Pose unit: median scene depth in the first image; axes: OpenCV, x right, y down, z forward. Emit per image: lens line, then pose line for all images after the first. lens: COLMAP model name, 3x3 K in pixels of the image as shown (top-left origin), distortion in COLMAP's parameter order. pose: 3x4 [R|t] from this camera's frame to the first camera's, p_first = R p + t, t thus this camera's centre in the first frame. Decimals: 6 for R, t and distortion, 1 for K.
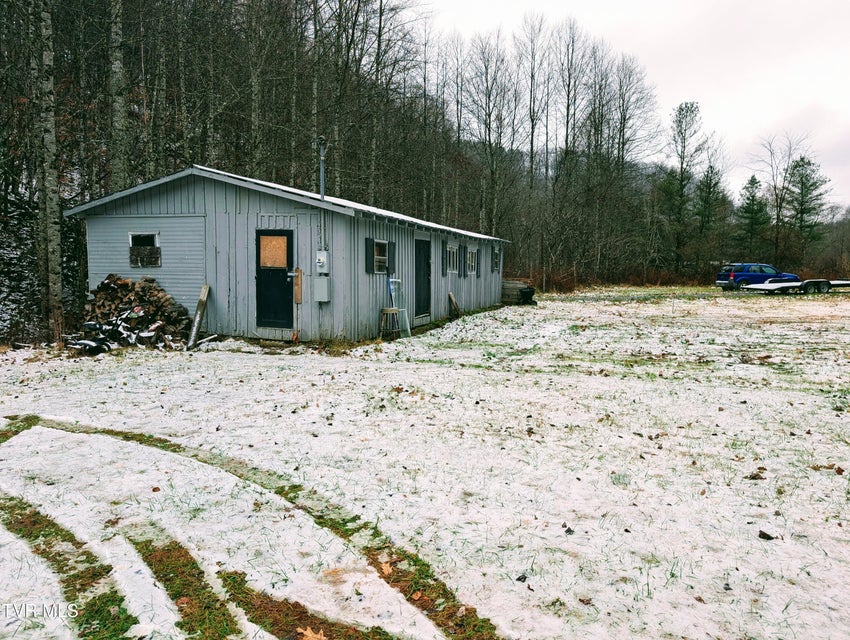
lens RADIAL K [[599.8, 0, 421.9], [0, 599.8, 329.0], [0, 0, 1]] dist [-0.012219, -0.004723]
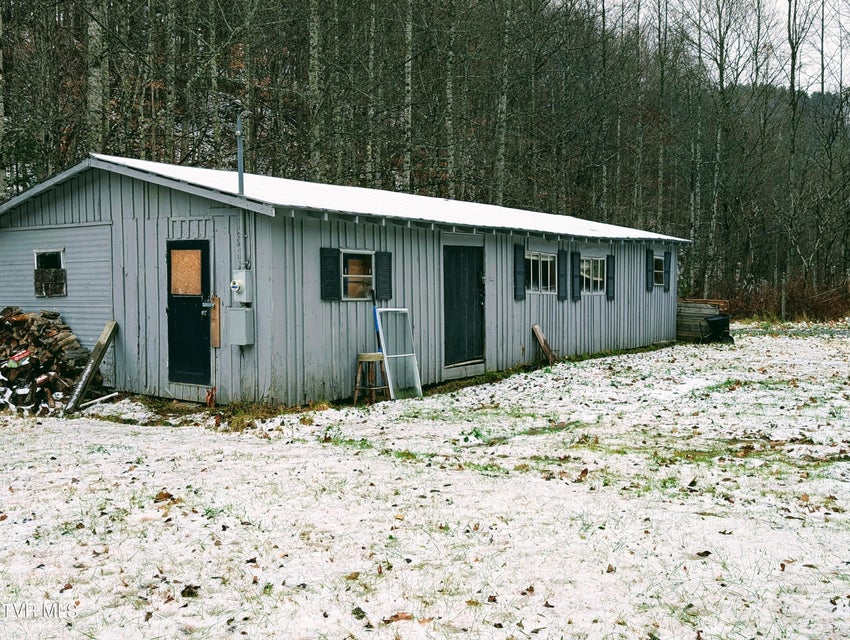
lens RADIAL K [[873.7, 0, 425.1], [0, 873.7, 319.5], [0, 0, 1]] dist [0.009527, 0.000000]
pose [[0.958458, -0.010383, -0.285045, 0.288055], [-0.006835, 0.998214, -0.059343, -0.017077], [0.285153, 0.058826, 0.956675, 0.120230]]
